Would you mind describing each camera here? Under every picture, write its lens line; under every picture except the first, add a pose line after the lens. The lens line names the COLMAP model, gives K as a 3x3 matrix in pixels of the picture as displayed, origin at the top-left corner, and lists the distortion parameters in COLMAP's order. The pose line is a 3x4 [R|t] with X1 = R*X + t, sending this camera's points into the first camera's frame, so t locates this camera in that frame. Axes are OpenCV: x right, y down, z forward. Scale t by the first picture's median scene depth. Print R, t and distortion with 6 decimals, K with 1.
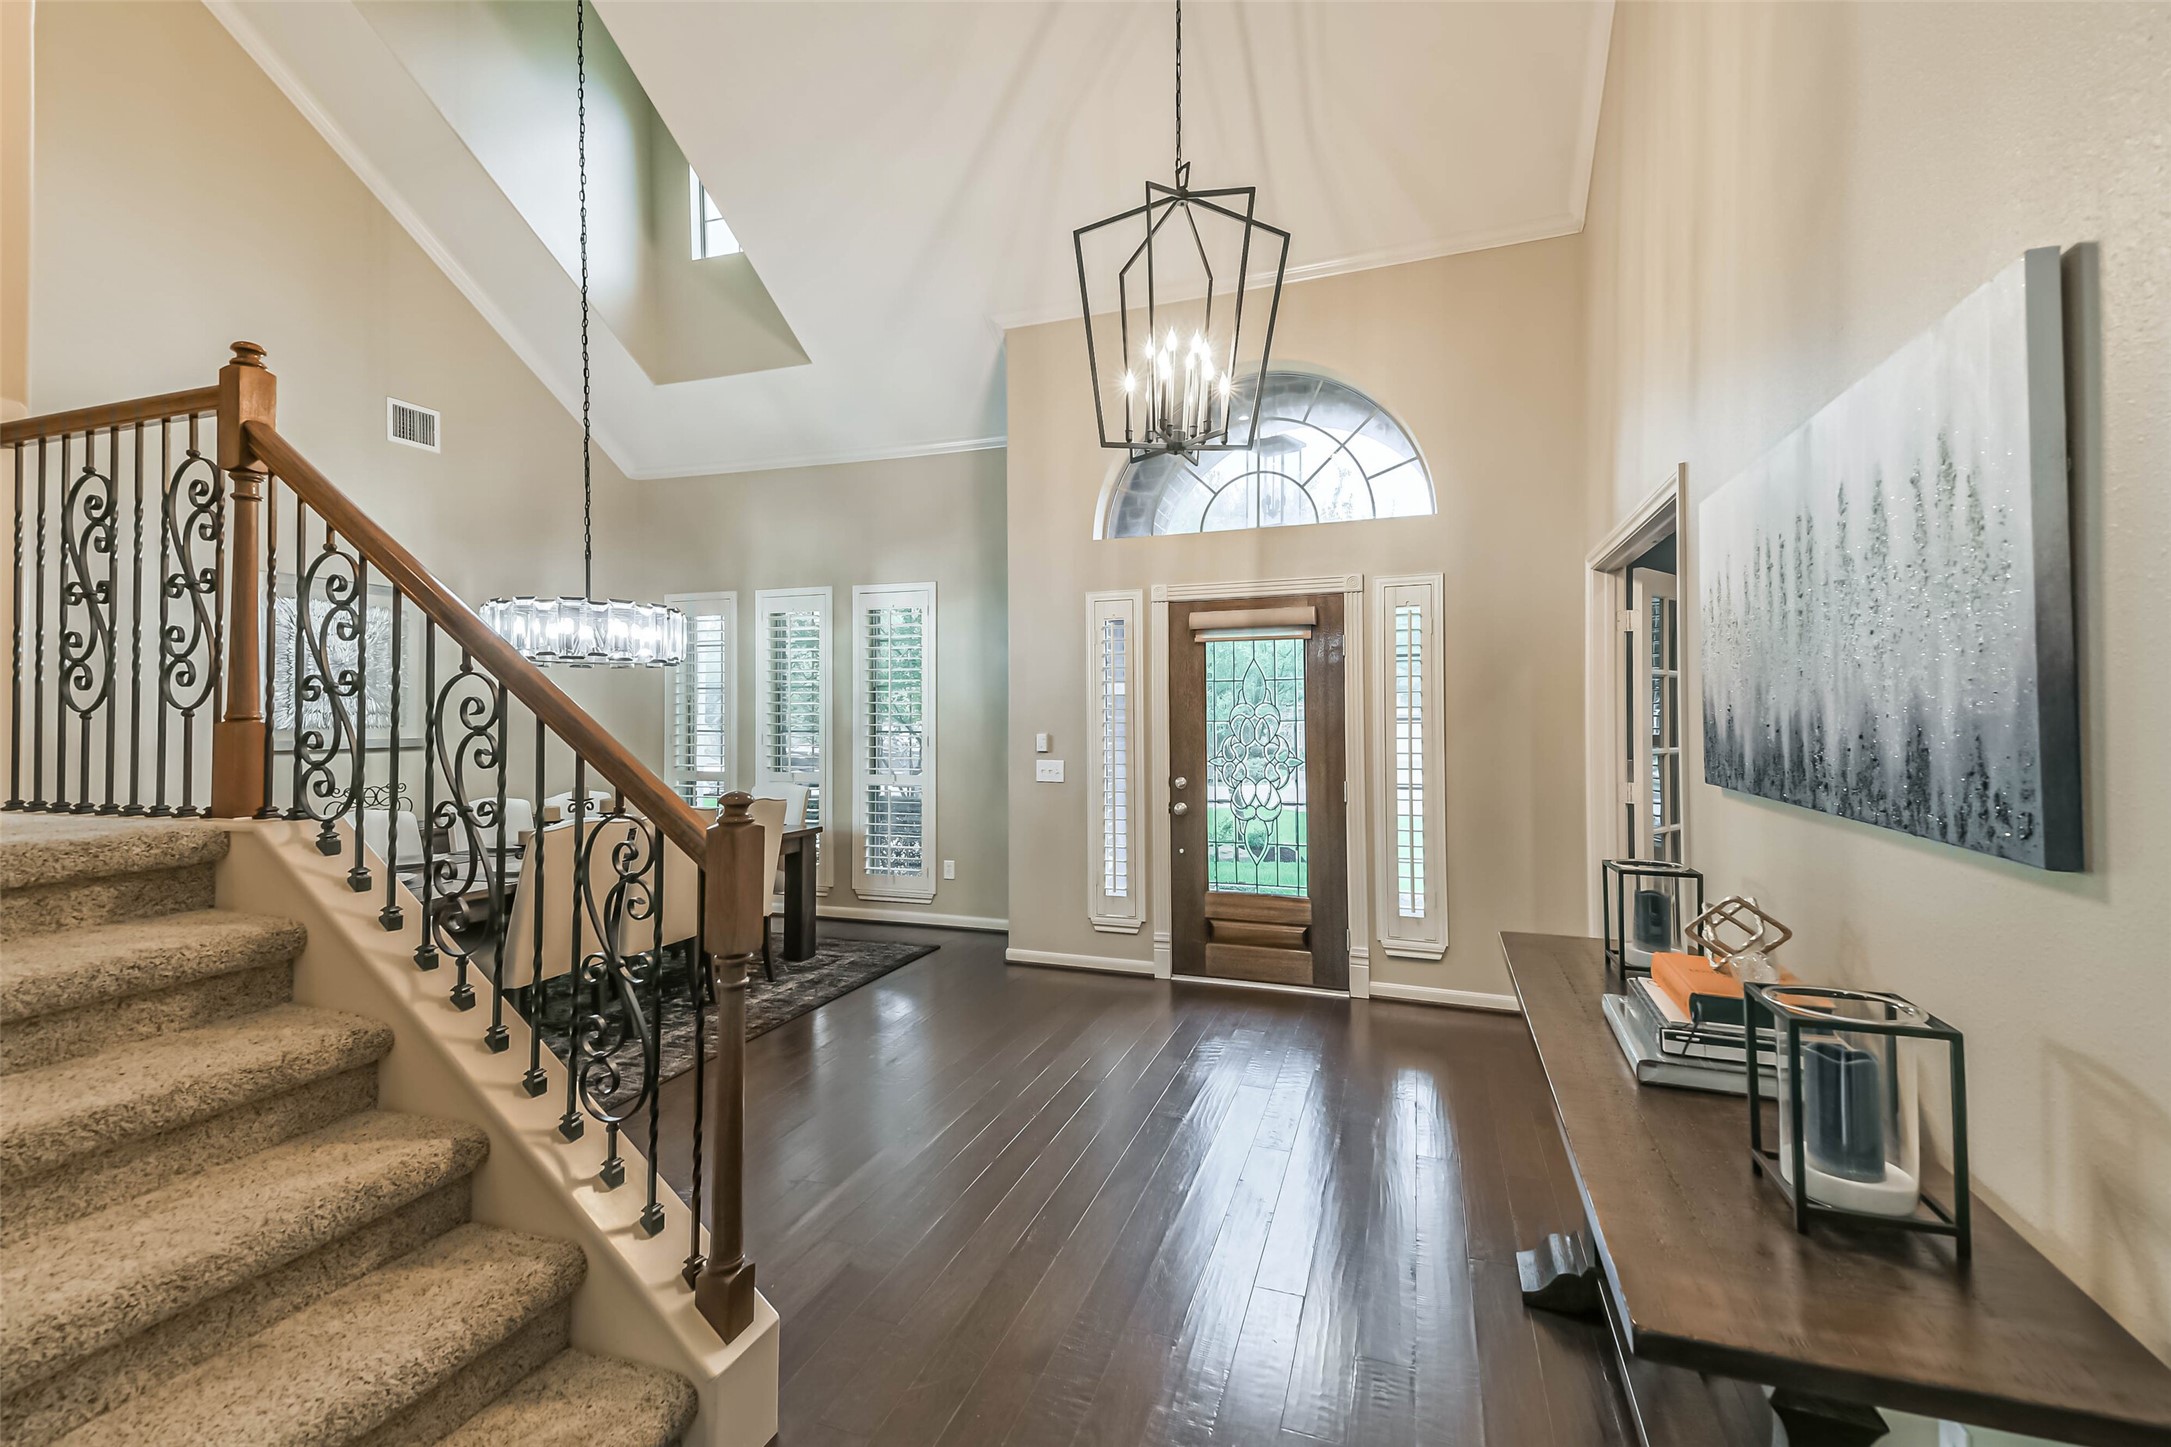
lens RADIAL K [[954.9, 0, 1092.1], [0, 954.9, 708.7], [0, 0, 1]] dist [0.021558, -0.000307]
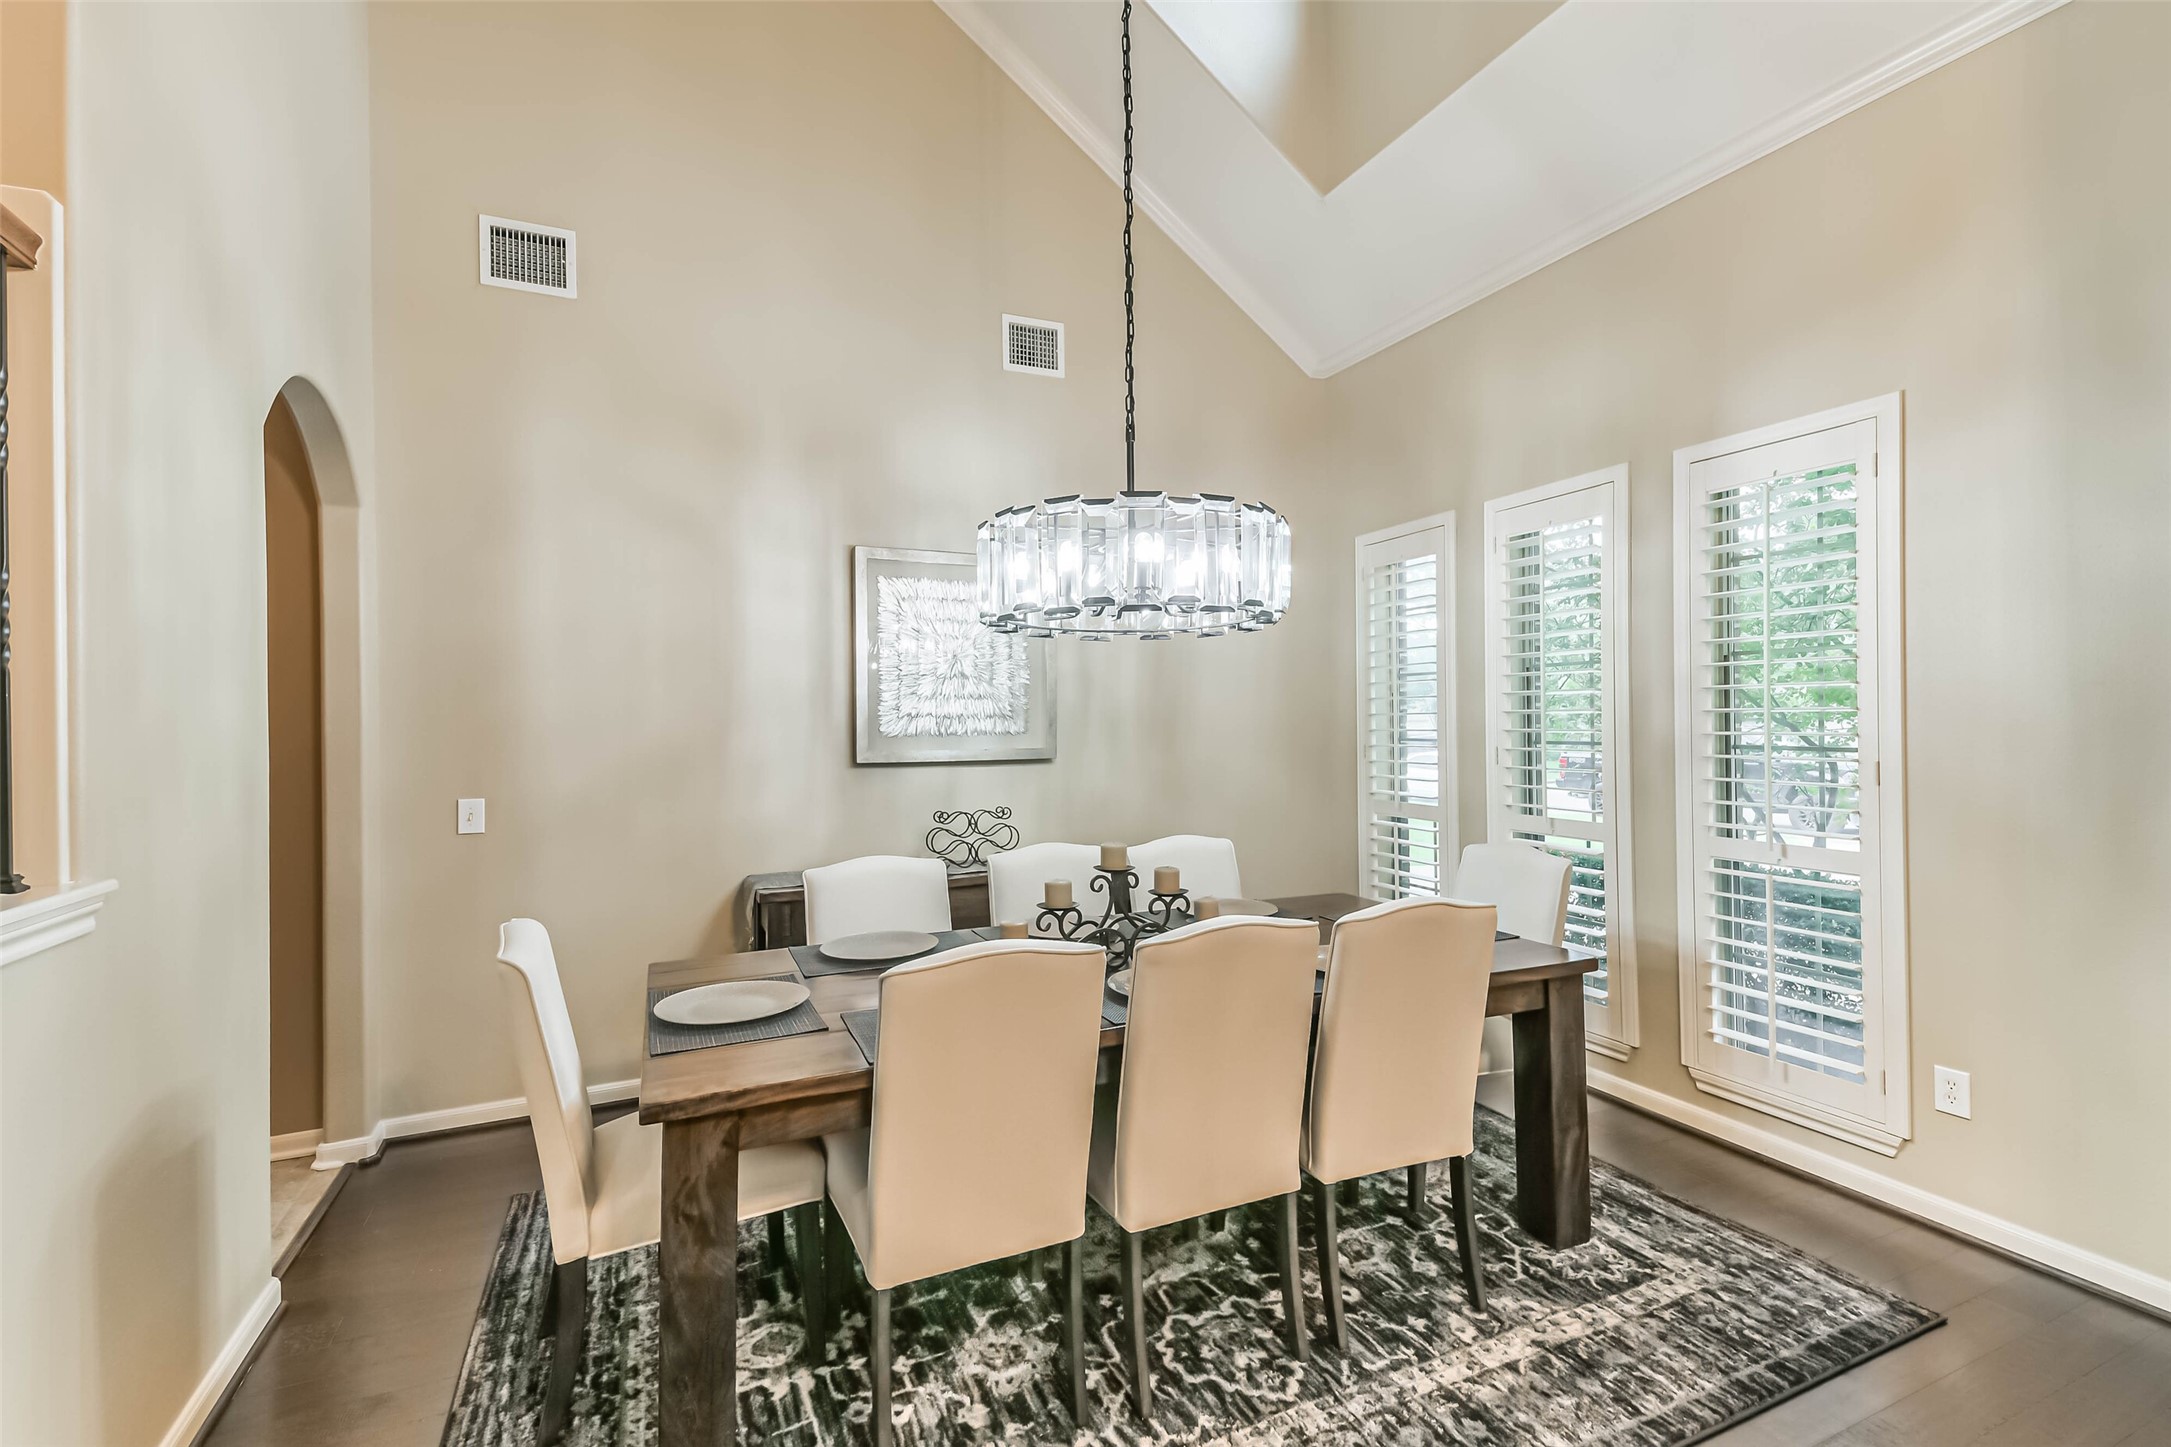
lens RADIAL K [[954.9, 0, 1098.6], [0, 954.9, 714.9], [0, 0, 1]] dist [0.021558, -0.000307]
pose [[0.701072, -0.008653, -0.713038, -0.104416], [0.012856, 0.999917, 0.000506, 0.003634], [0.712975, -0.009521, 0.701125, 0.436868]]
